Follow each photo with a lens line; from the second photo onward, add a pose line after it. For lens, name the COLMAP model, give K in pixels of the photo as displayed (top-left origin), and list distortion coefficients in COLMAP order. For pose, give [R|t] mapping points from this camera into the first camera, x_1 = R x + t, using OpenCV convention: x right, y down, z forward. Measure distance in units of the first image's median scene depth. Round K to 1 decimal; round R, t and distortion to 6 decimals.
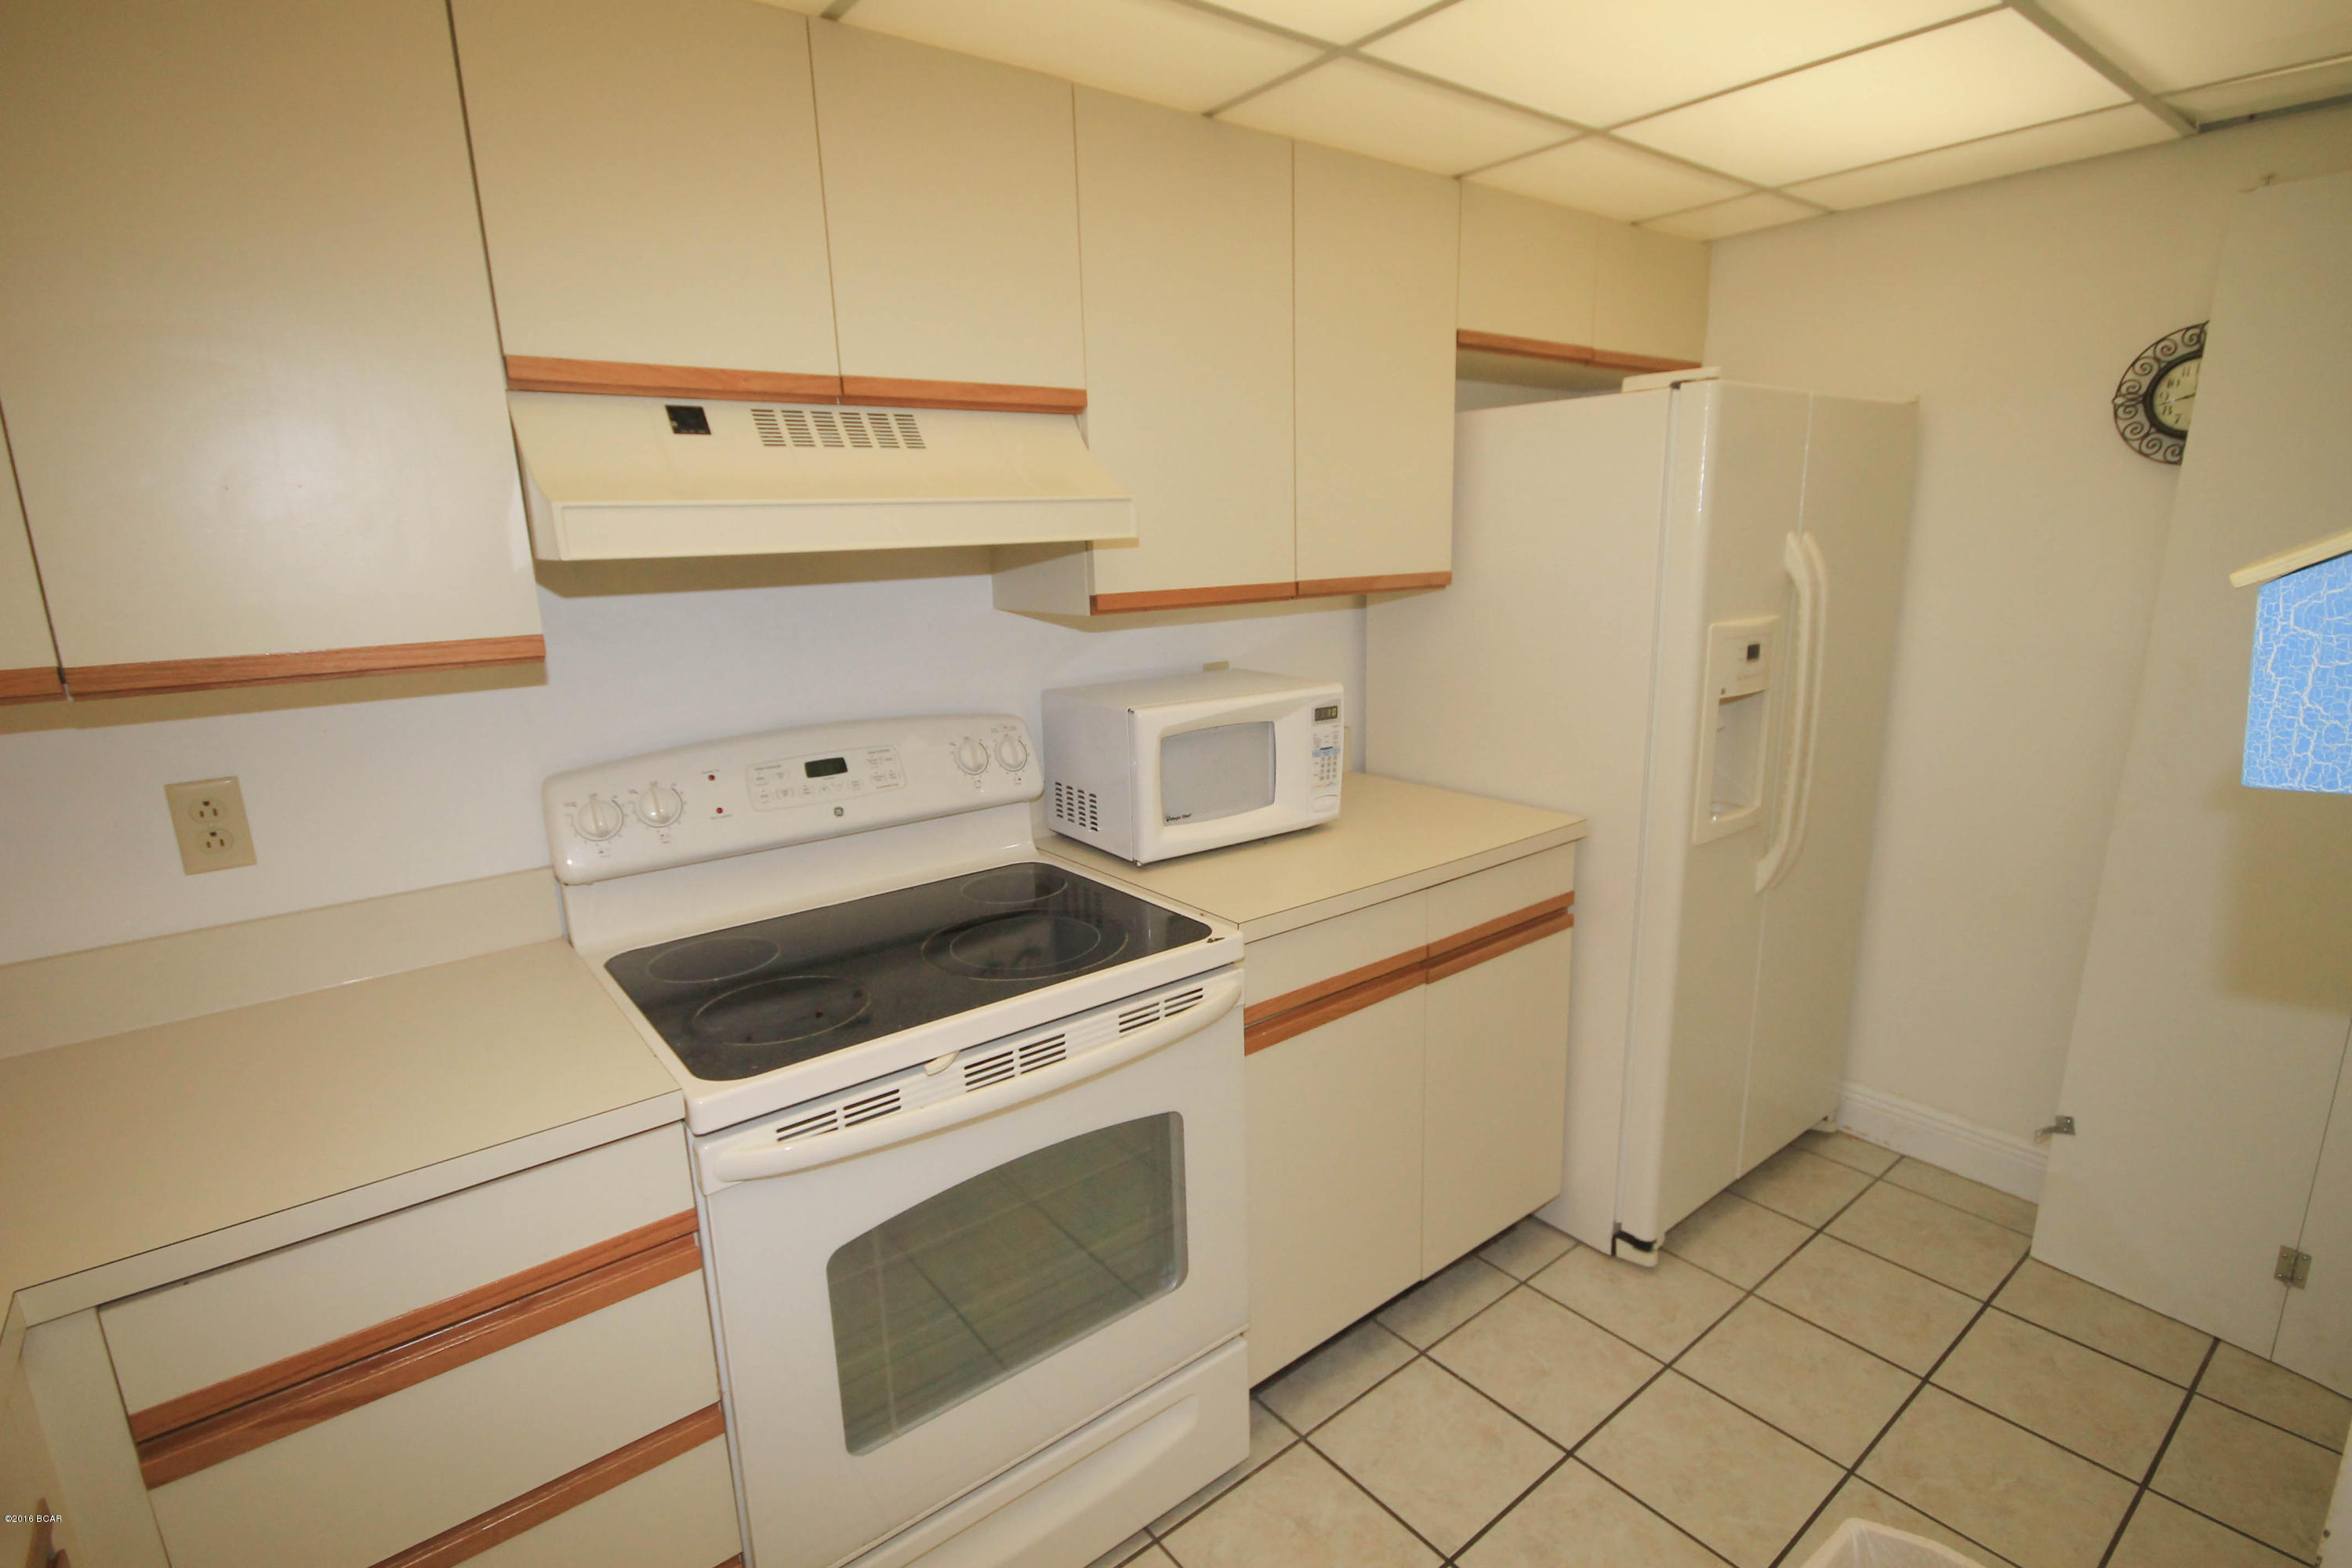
lens RADIAL K [[1110.1, 0, 1192.9], [0, 1110.1, 782.2], [0, 0, 1]] dist [-0.002424, -0.001063]
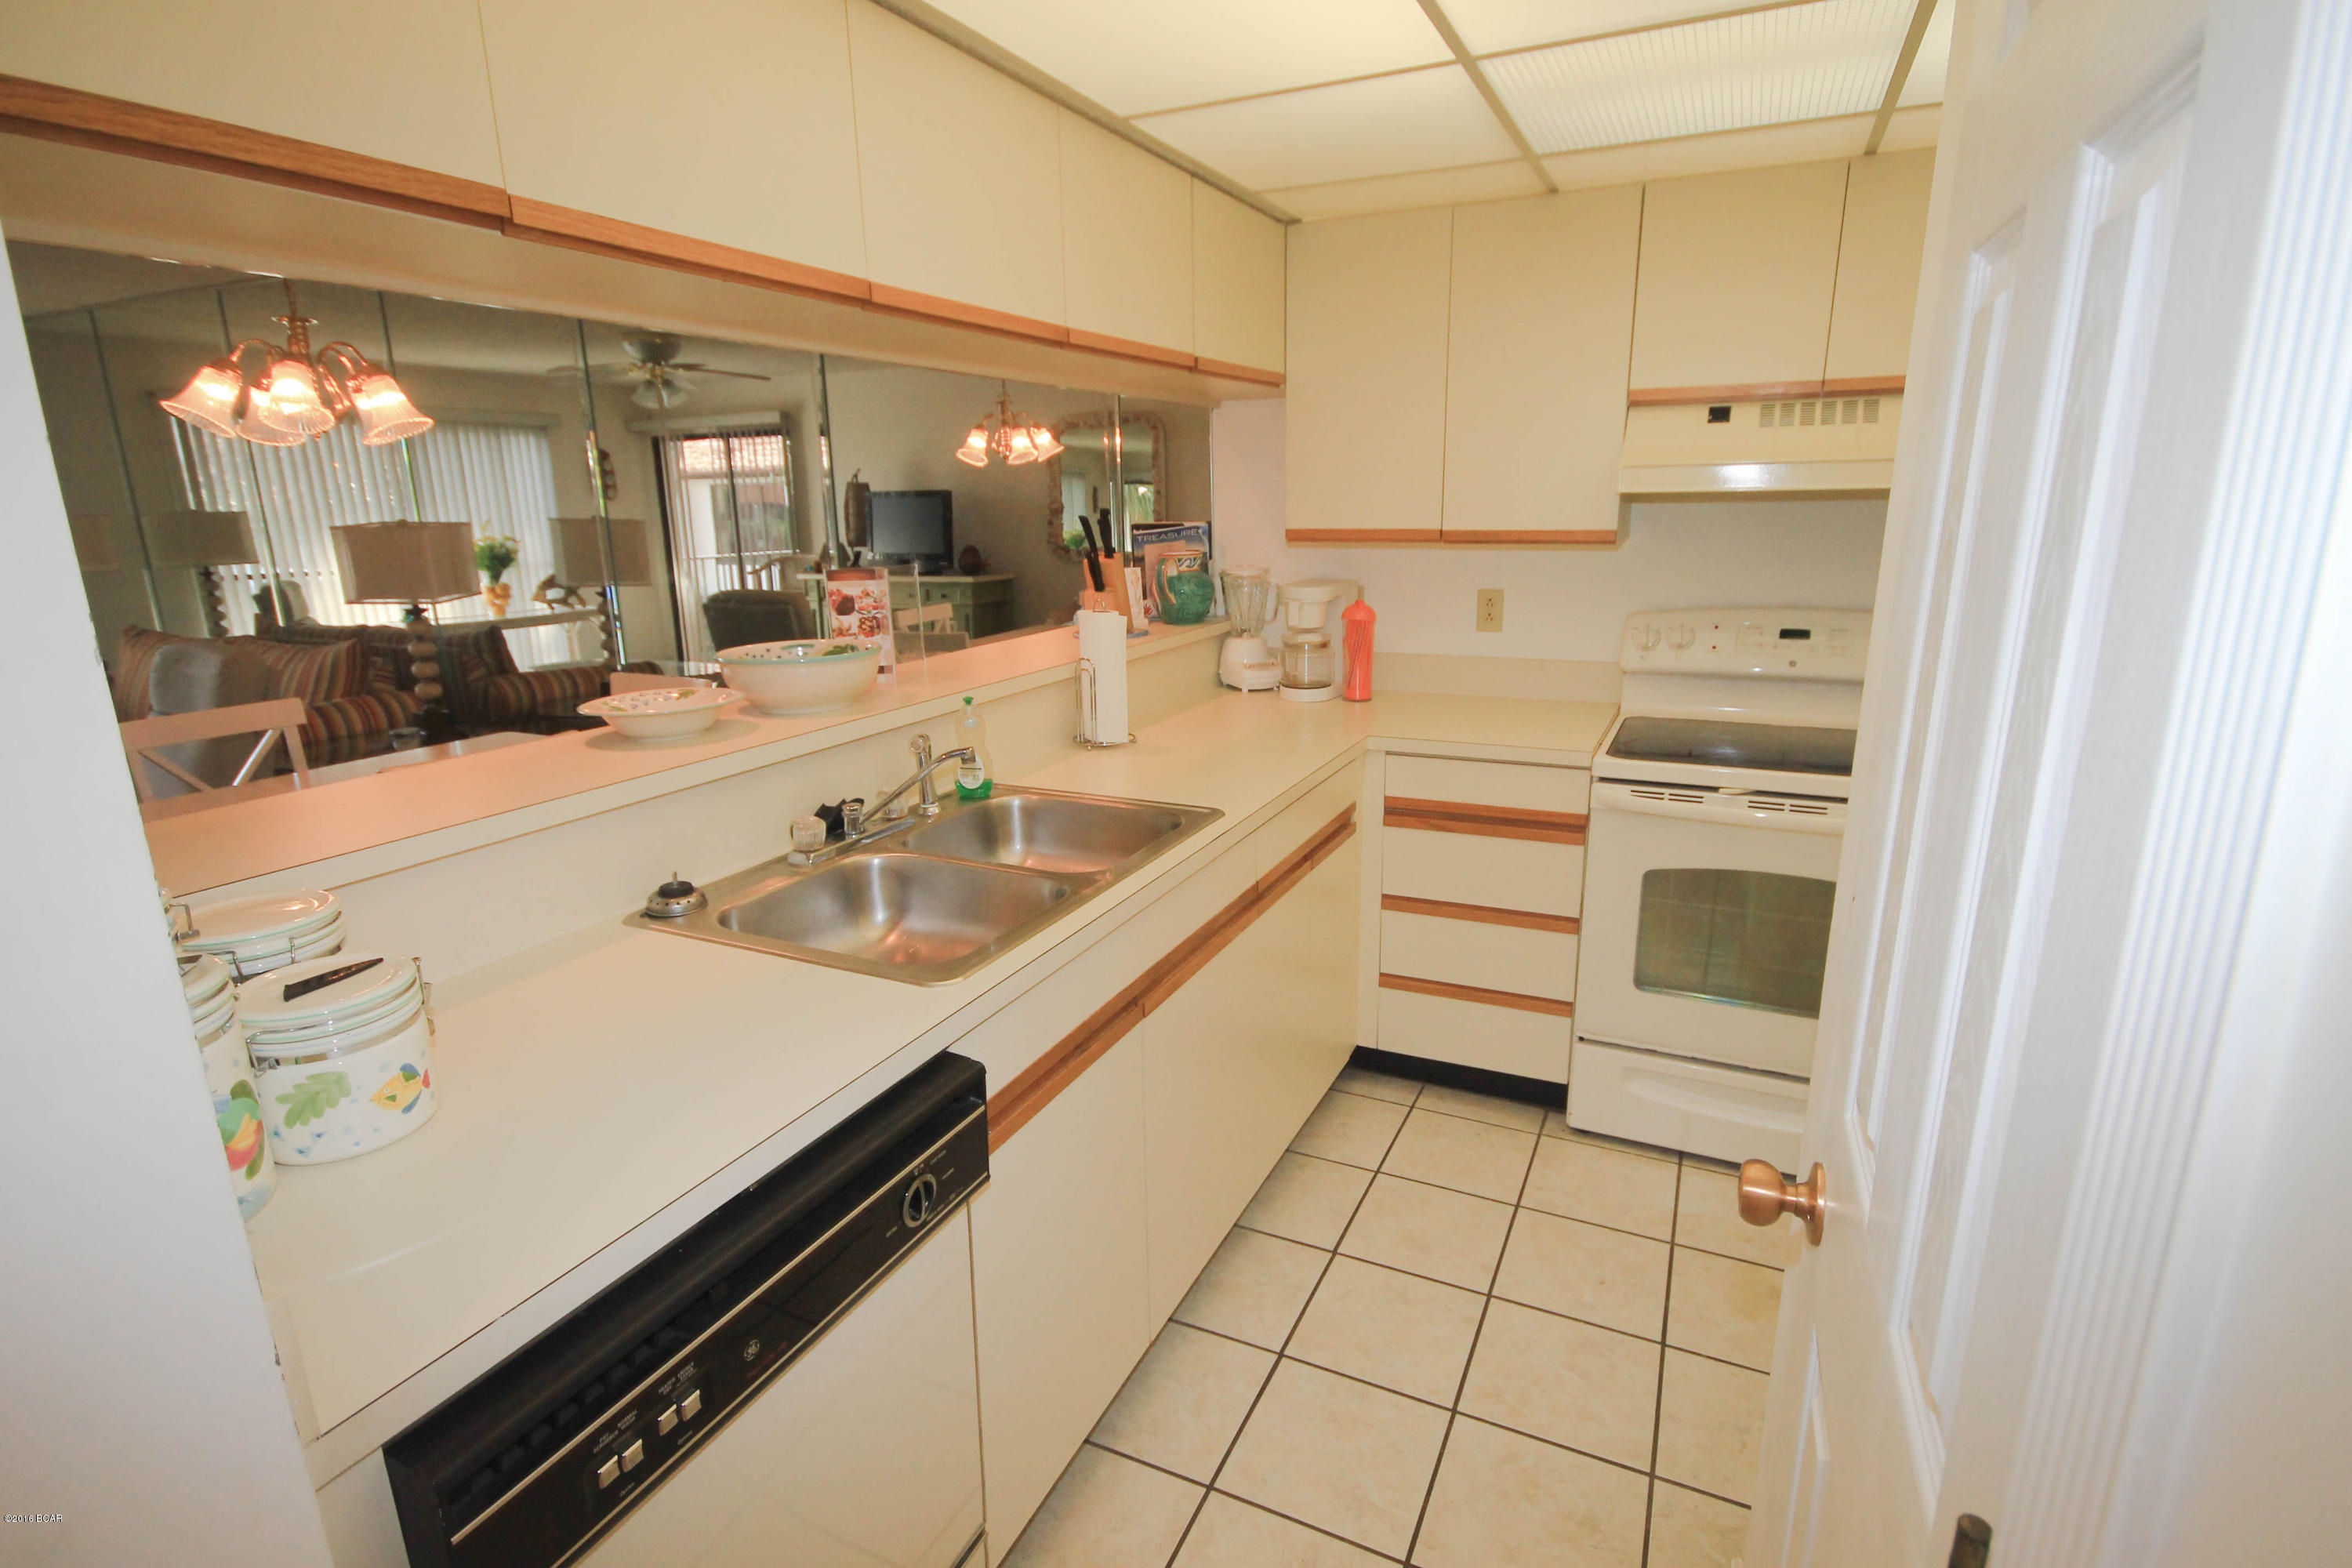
lens RADIAL K [[1110.1, 0, 1192.9], [0, 1110.1, 782.2], [0, 0, 1]] dist [-0.002424, -0.001063]
pose [[0.418983, 0.247084, -0.873729, 0.897309], [-0.194294, 0.964372, 0.179546, 0.089215], [0.886963, 0.094534, 0.452062, -0.508467]]
